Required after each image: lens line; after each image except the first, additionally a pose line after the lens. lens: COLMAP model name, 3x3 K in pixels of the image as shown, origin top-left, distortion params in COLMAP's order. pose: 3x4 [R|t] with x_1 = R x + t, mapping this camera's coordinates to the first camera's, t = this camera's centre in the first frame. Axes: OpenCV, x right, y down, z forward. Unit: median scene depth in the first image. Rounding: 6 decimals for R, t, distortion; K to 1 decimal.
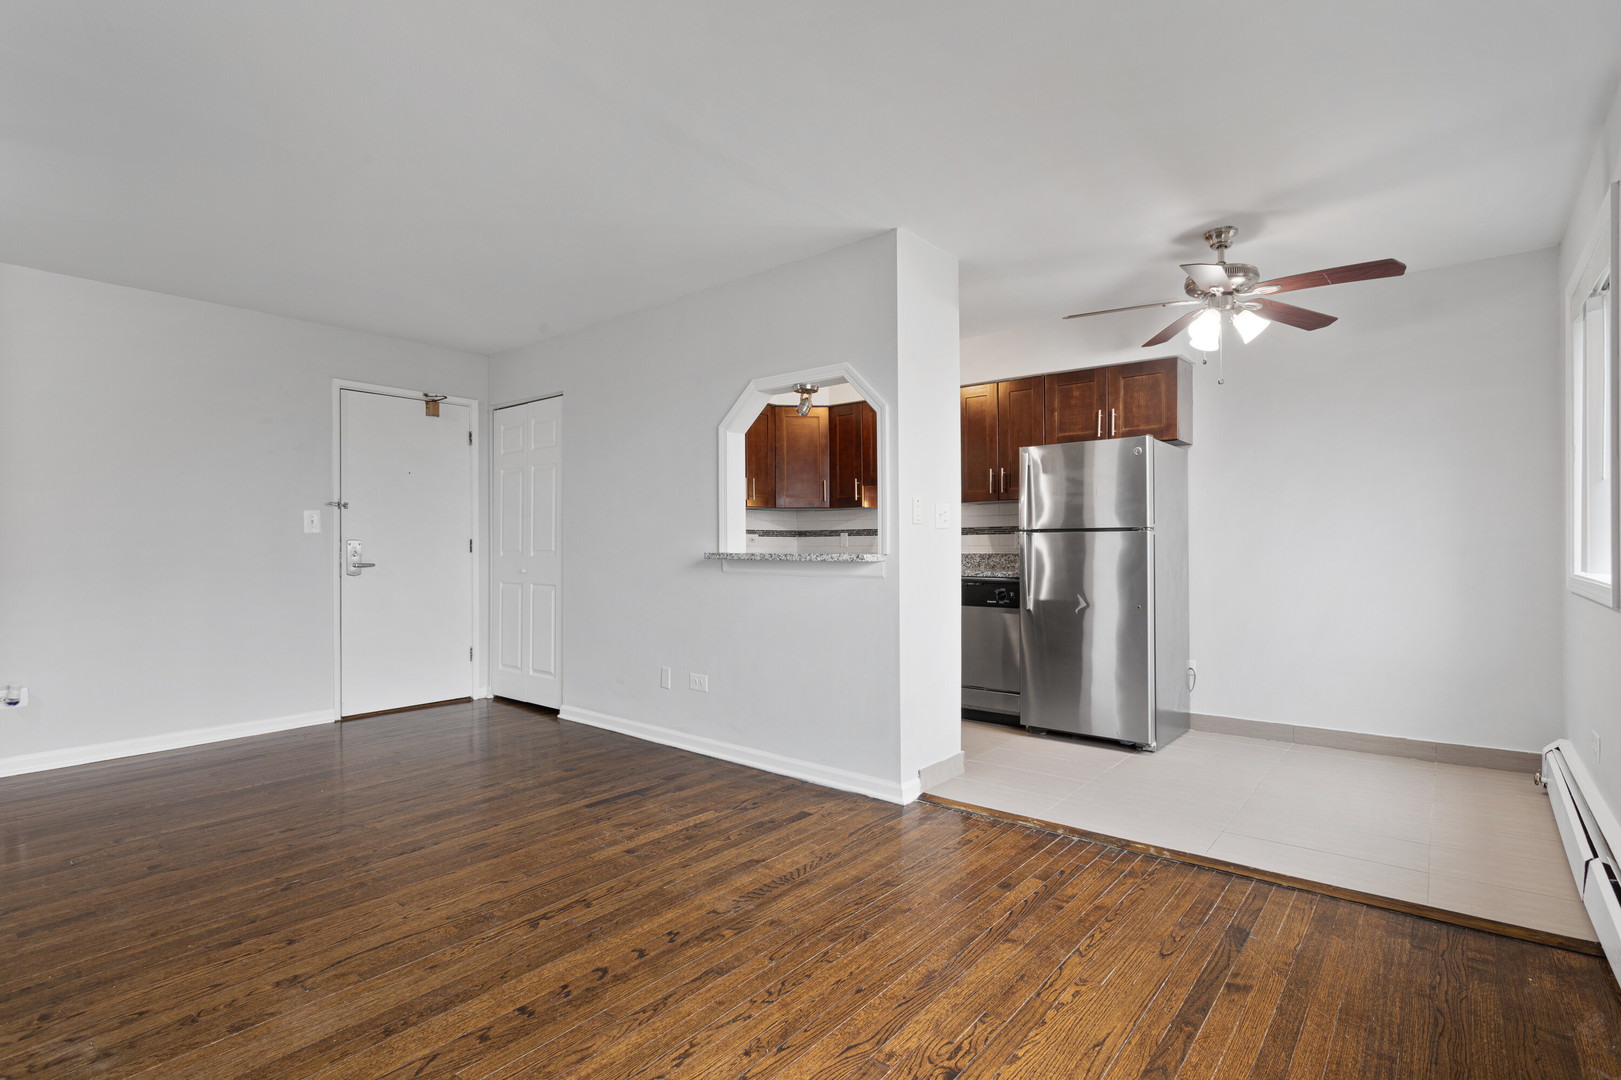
lens RADIAL K [[773.3, 0, 810.5], [0, 773.3, 540.0], [0, 0, 1]] dist [0.006088, -0.000358]
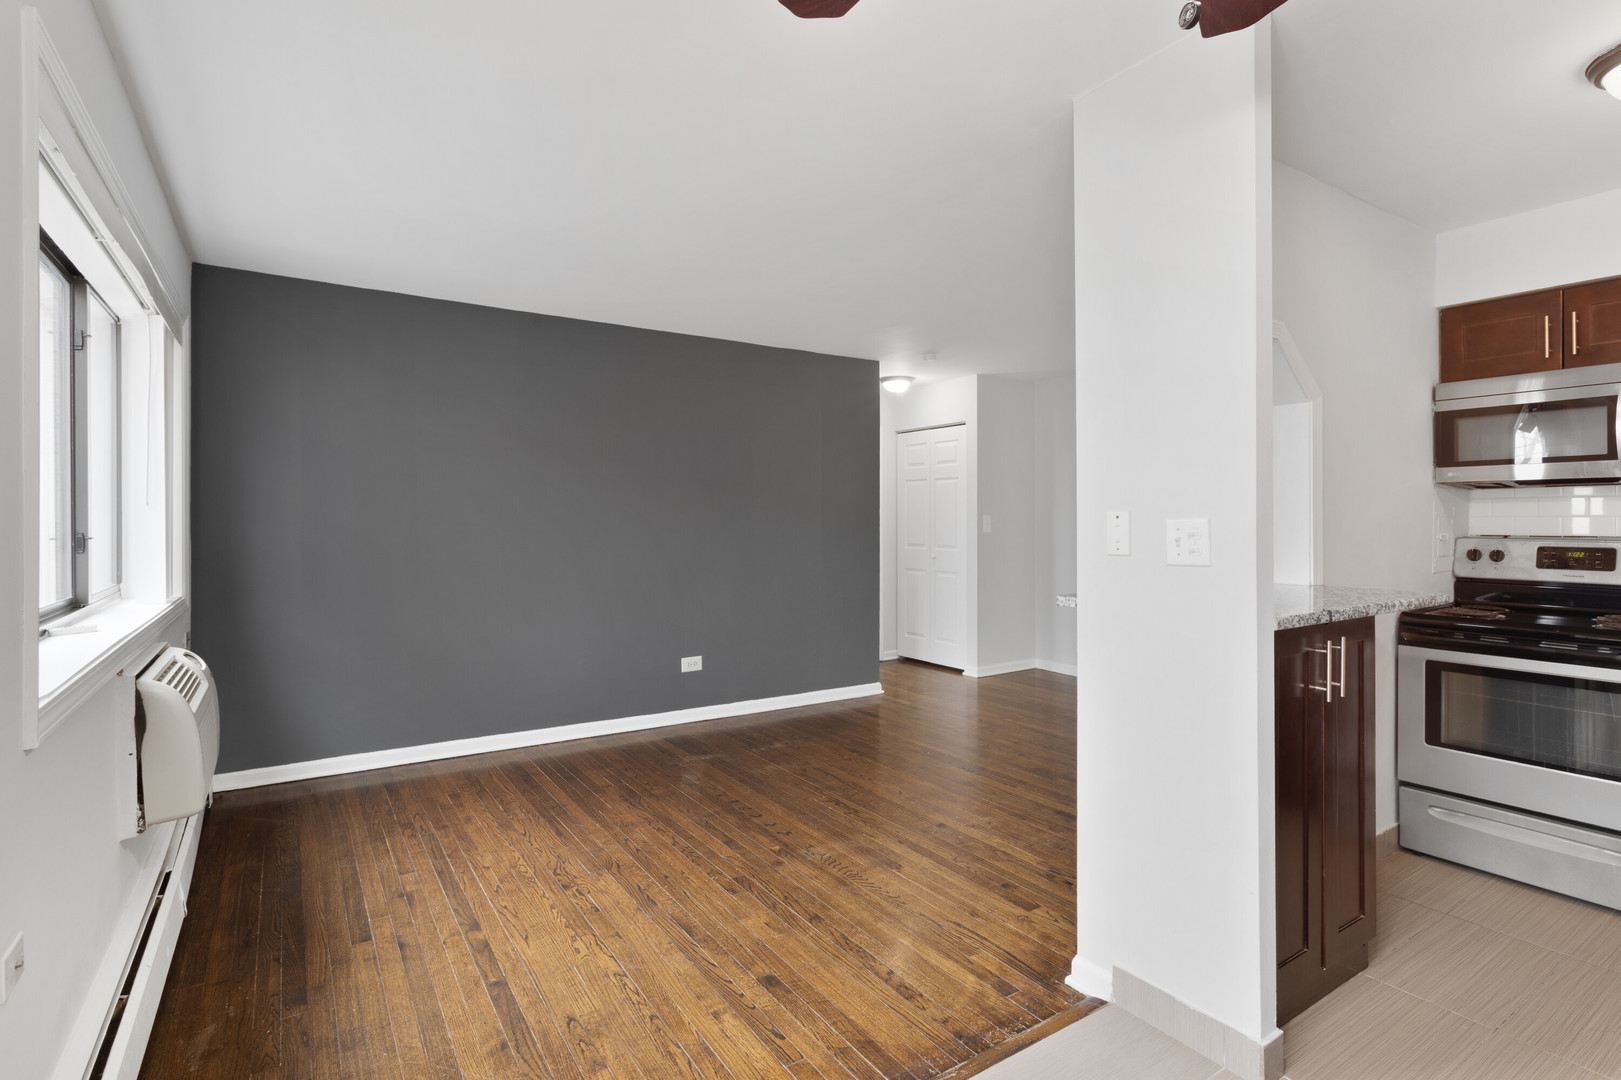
lens RADIAL K [[790.7, 0, 818.4], [0, 790.7, 538.3], [0, 0, 1]] dist [-0.001887, 0.000245]
pose [[-0.281079, 0.025254, -0.959352, 0.784204], [0.008882, 0.999679, 0.023713, -0.051018], [0.959643, -0.001856, -0.281213, 0.950878]]
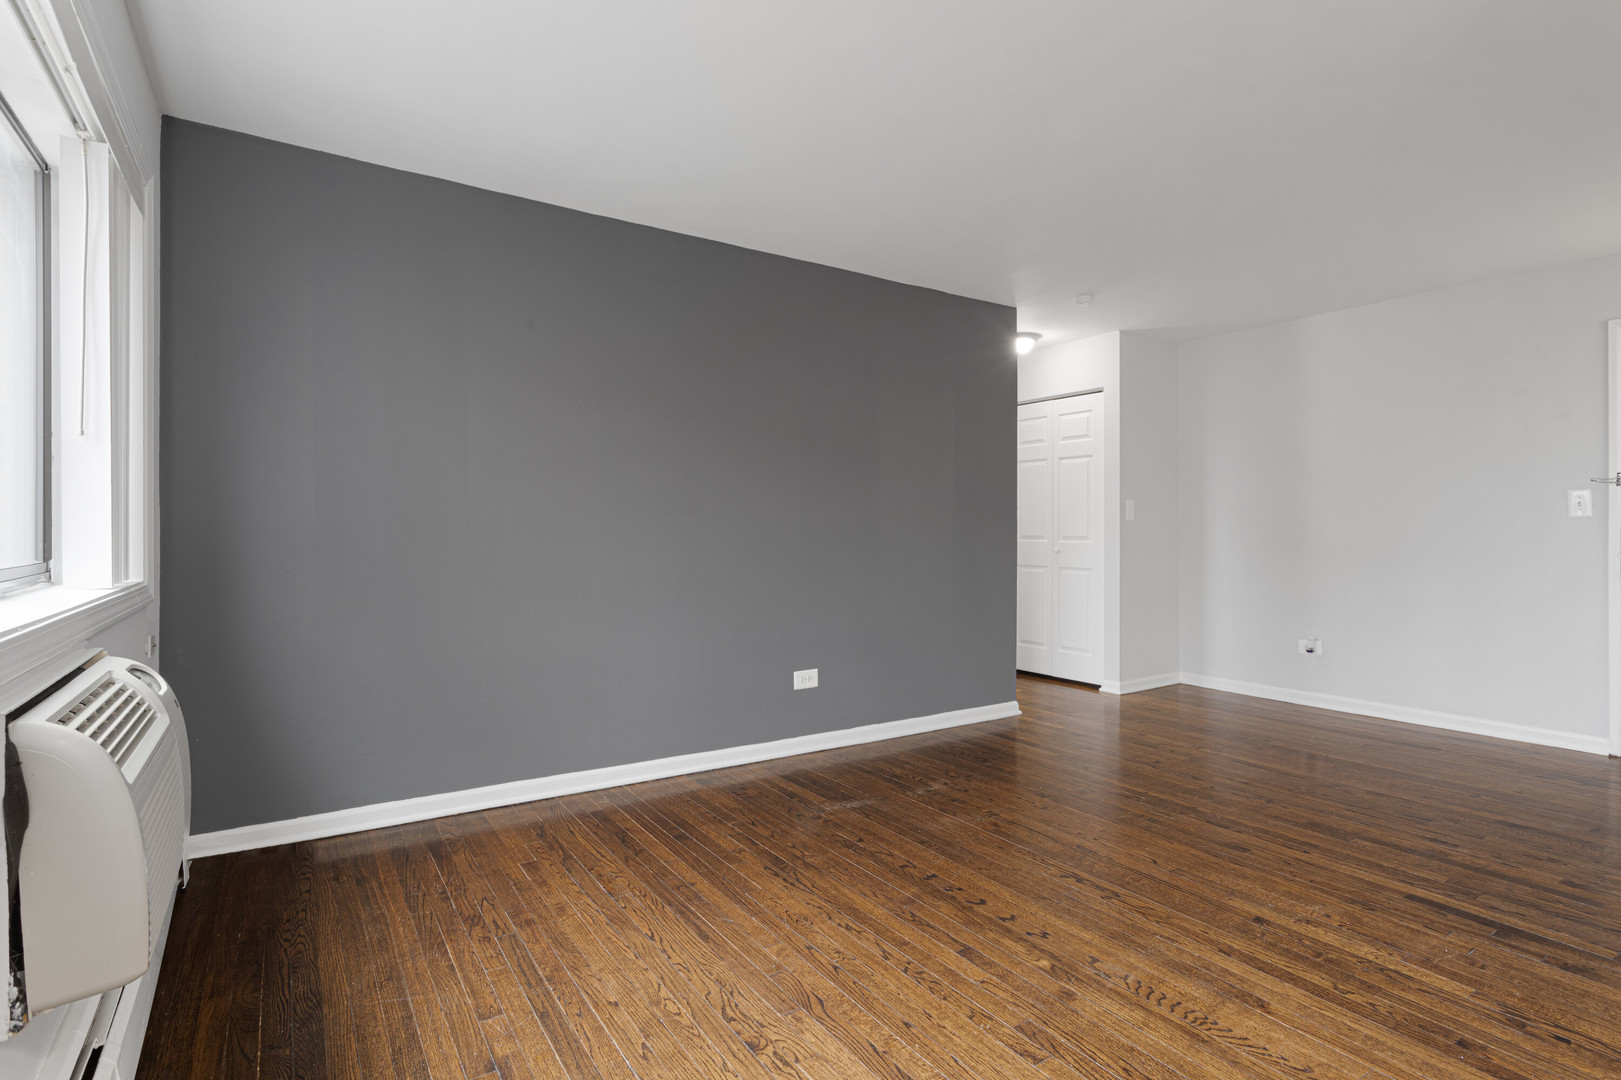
lens RADIAL K [[799.4, 0, 822.5], [0, 799.4, 547.9], [0, 0, 1]] dist [-0.004505, 0.000626]
pose [[-0.279385, 0.025392, -0.959843, 0.550590], [0.006538, 0.999677, 0.024543, -0.003436], [0.960157, 0.000582, -0.279461, 0.654085]]
